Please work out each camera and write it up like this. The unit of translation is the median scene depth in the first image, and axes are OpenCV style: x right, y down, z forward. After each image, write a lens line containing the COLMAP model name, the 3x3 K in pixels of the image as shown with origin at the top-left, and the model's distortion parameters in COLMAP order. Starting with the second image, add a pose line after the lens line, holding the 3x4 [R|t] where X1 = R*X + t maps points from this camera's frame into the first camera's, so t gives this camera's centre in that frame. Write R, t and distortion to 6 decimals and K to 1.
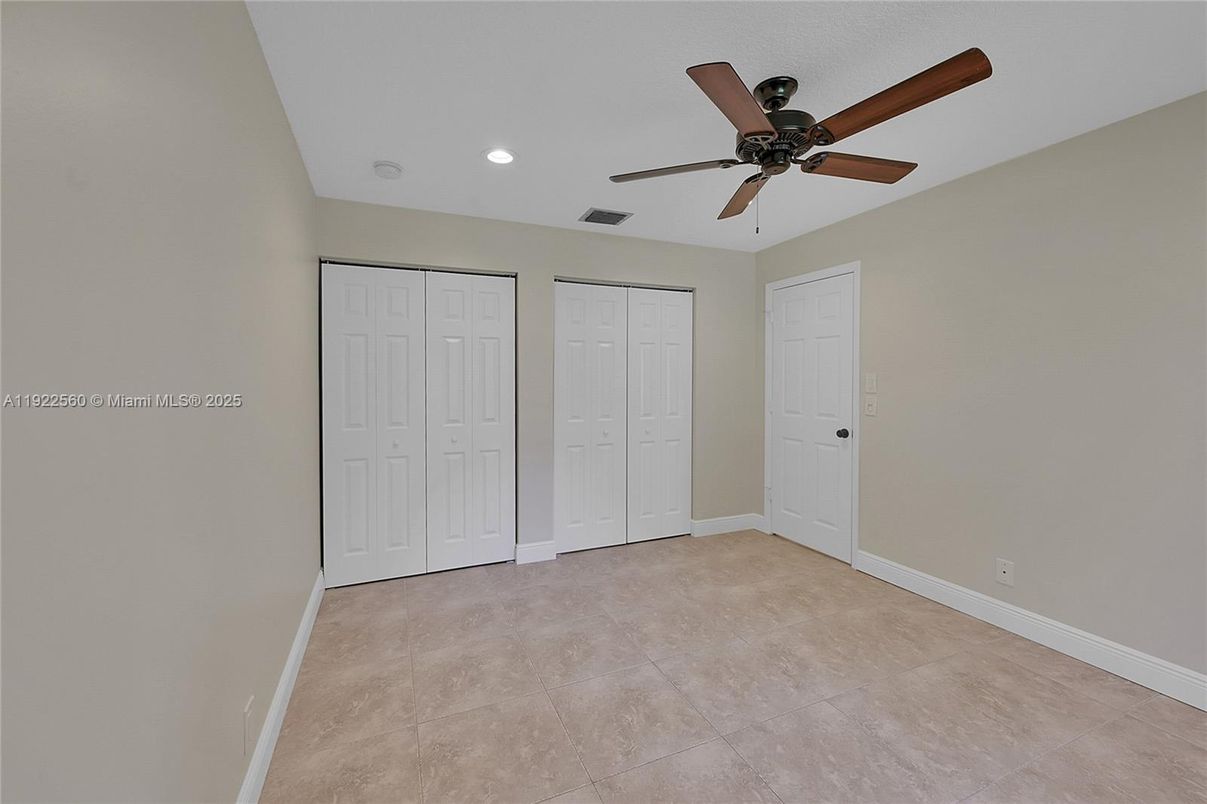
lens RADIAL K [[486.8, 0, 595.4], [0, 486.8, 397.4], [0, 0, 1]] dist [0.001294, 0.000271]
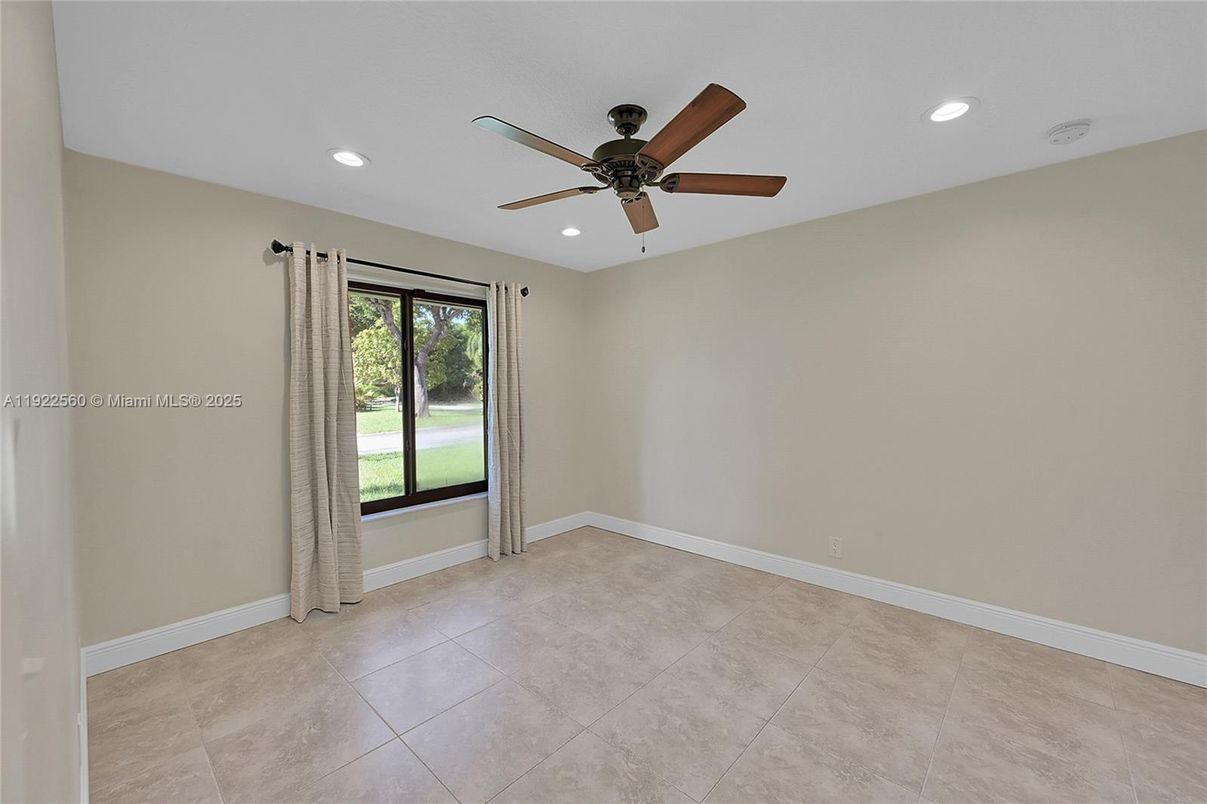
lens RADIAL K [[486.8, 0, 595.4], [0, 486.8, 397.4], [0, 0, 1]] dist [0.001294, 0.000271]
pose [[-0.920496, 0.017374, -0.390365, 0.785246], [-0.002652, 0.998710, 0.050703, -0.078095], [0.390742, 0.047707, -0.919263, 1.786708]]
